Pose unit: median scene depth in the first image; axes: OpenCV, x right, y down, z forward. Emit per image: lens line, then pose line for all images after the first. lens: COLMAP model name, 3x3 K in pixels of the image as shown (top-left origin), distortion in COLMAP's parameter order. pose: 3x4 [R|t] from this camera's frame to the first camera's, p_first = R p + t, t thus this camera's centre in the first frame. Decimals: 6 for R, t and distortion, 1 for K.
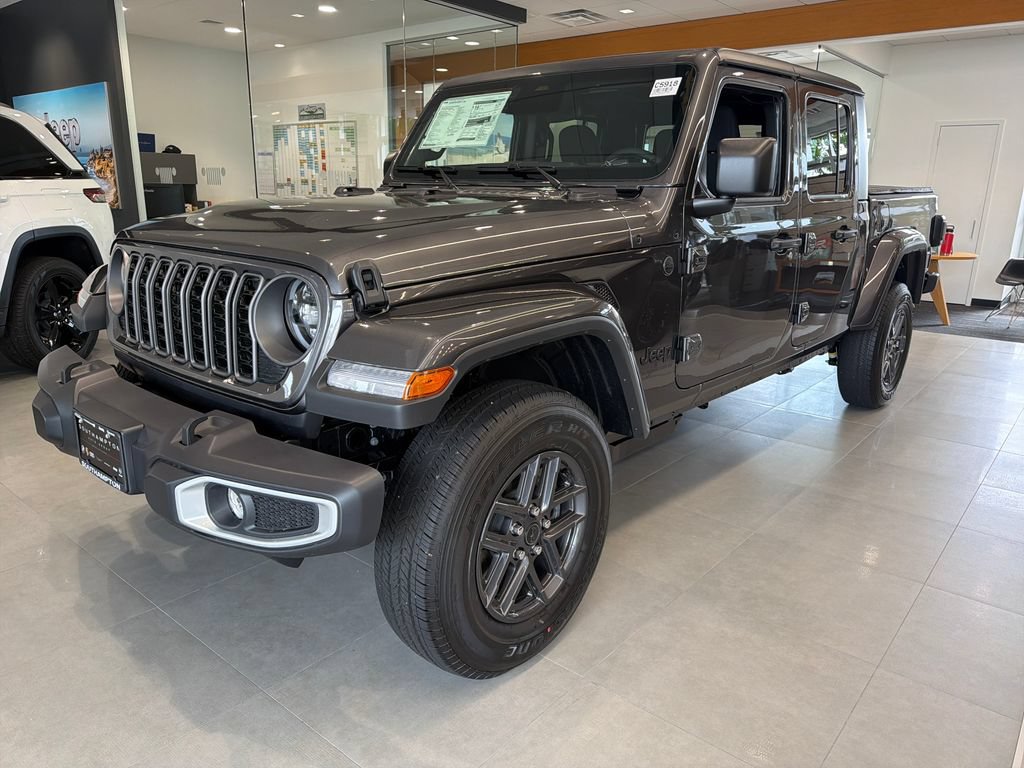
lens RADIAL K [[762.7, 0, 517.4], [0, 762.7, 392.2], [0, 0, 1]] dist [0.019166, -0.005502]
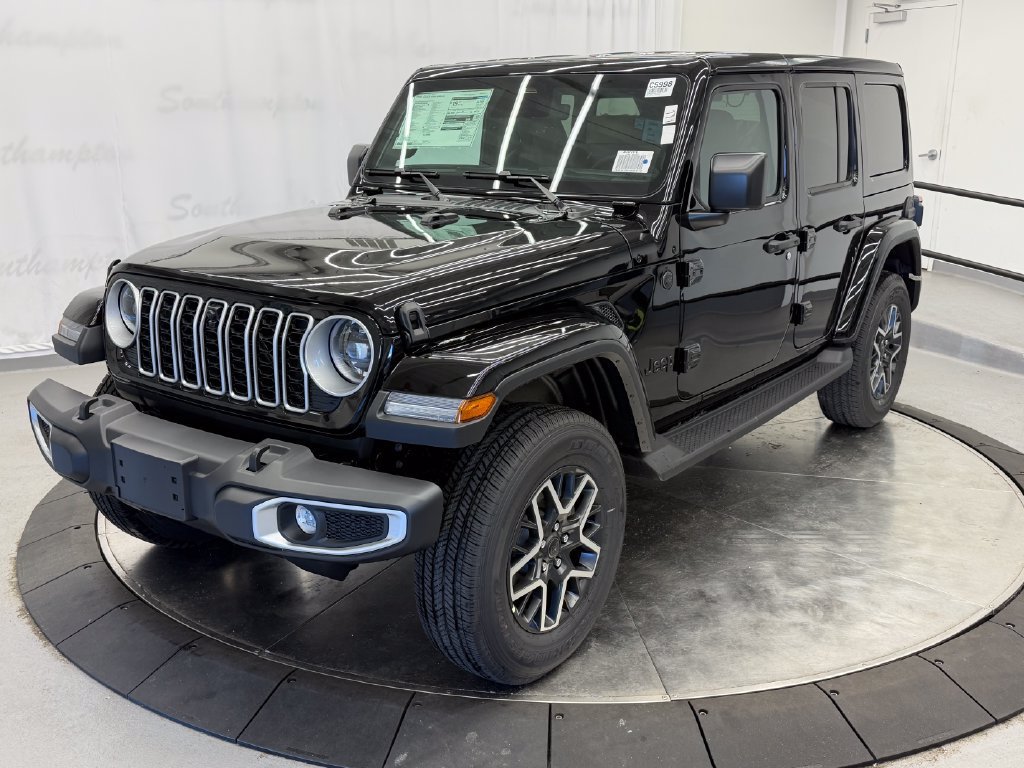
lens RADIAL K [[1155.9, 0, 505.8], [0, 1155.9, 376.7], [0, 0, 1]] dist [0.130771, 0.000000]
pose [[0.996836, -0.035338, 0.071198, -0.170480], [0.036460, 0.999230, -0.014513, -0.029170], [-0.070630, 0.017063, 0.997357, -0.689777]]
